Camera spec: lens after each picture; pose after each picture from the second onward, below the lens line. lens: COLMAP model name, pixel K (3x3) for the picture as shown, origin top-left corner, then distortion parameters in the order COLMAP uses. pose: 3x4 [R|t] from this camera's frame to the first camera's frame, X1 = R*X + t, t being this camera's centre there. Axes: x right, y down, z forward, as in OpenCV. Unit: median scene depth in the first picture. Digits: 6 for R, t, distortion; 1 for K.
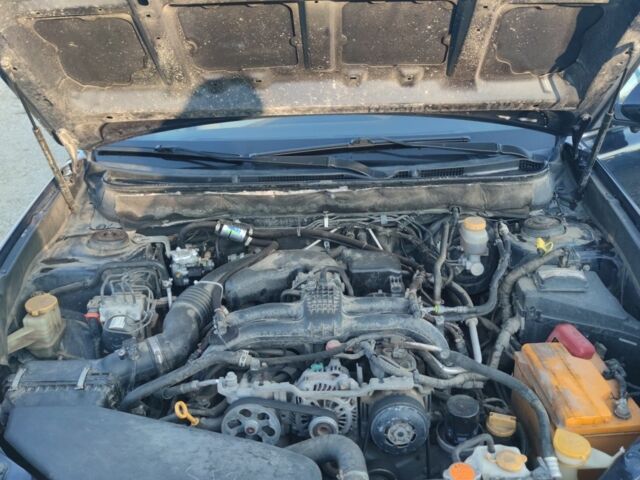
lens RADIAL K [[599.7, 0, 331.6], [0, 599.7, 240.9], [0, 0, 1]] dist [0.106087, -0.206383]
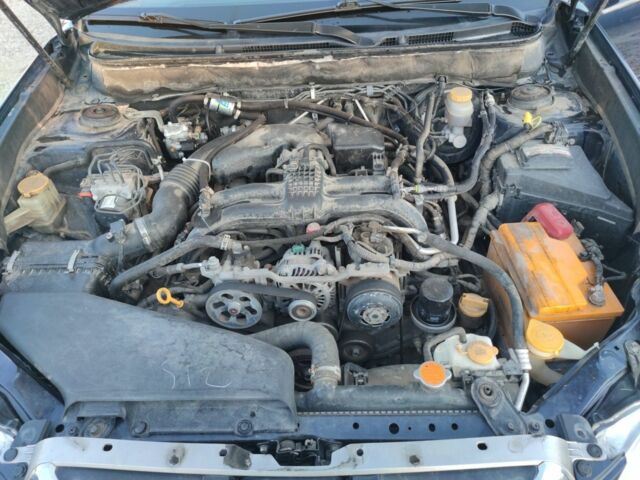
lens RADIAL K [[452.7, 0, 326.0], [0, 452.7, 232.9], [0, 0, 1]] dist [0.060383, -0.071988]
pose [[0.999464, -0.004219, -0.032466, 0.042999], [0.013699, 0.954568, 0.297679, -0.041191], [0.029735, -0.297964, 0.954114, 0.228872]]
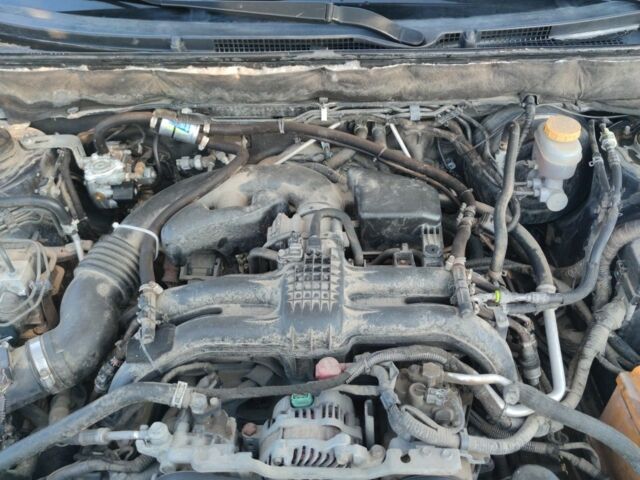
lens RADIAL K [[599.7, 0, 331.6], [0, 599.7, 240.9], [0, 0, 1]] dist [0.106087, -0.206383]
pose [[0.999779, 0.018754, -0.009476, 0.008775], [-0.014724, 0.947046, 0.320761, -0.126260], [0.014990, -0.320551, 0.947113, 0.399998]]
